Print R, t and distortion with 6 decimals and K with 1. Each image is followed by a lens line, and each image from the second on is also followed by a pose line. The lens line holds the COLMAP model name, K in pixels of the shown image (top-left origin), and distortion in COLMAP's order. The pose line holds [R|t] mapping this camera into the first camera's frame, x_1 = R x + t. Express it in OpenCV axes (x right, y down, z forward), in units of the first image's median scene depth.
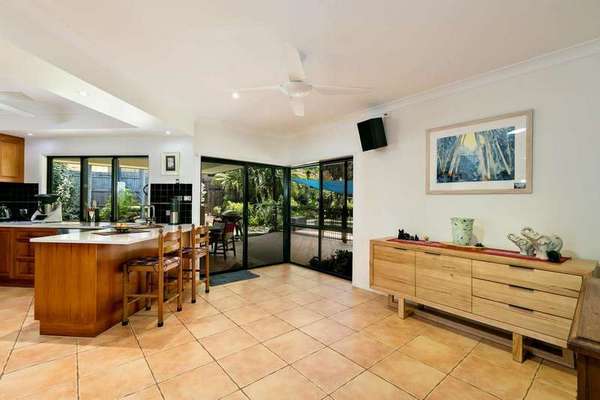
lens RADIAL K [[266.0, 0, 302.7], [0, 266.0, 201.7], [0, 0, 1]] dist [-0.001766, -0.000347]
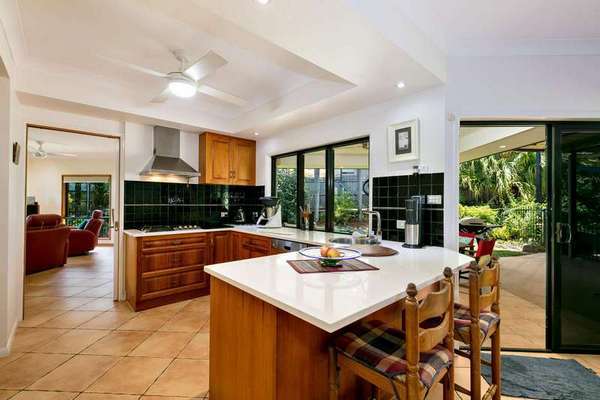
lens RADIAL K [[266.0, 0, 302.7], [0, 266.0, 201.7], [0, 0, 1]] dist [-0.001766, -0.000347]
pose [[0.730698, -0.005201, -0.682681, -0.253722], [-0.001241, 0.999959, -0.008946, -0.002799], [0.682700, 0.007383, 0.730661, 0.408479]]
